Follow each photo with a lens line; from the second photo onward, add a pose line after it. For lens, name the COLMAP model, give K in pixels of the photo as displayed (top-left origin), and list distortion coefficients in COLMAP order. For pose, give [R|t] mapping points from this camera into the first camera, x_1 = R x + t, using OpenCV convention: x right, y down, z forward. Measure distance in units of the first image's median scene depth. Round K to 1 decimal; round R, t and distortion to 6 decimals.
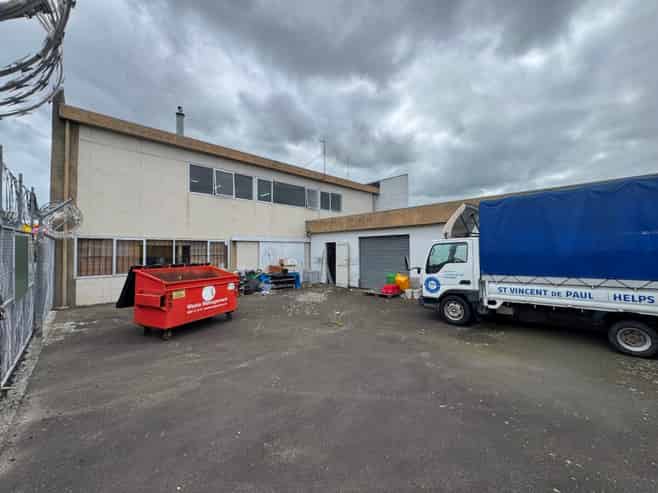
lens RADIAL K [[262.6, 0, 329.0], [0, 262.6, 246.5], [0, 0, 1]] dist [-0.002231, -0.000104]
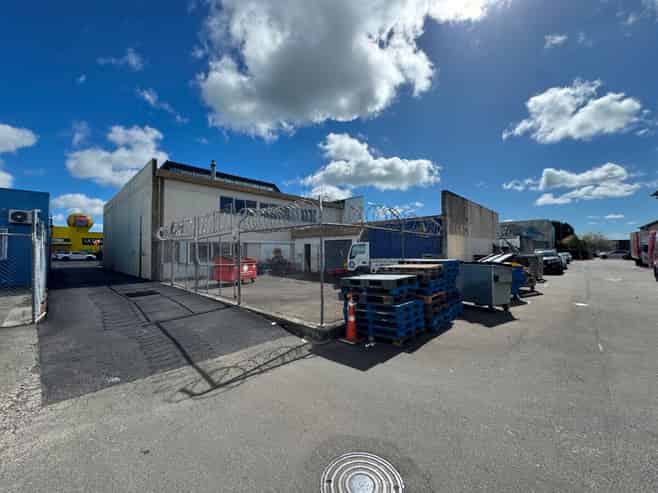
lens RADIAL K [[262.6, 0, 329.0], [0, 262.6, 246.5], [0, 0, 1]] dist [-0.002231, -0.000104]
pose [[0.998527, -0.000537, 0.054256, 0.077321], [0.000468, 0.999999, 0.001270, -0.000788], [-0.054257, -0.001243, 0.998526, -0.873485]]
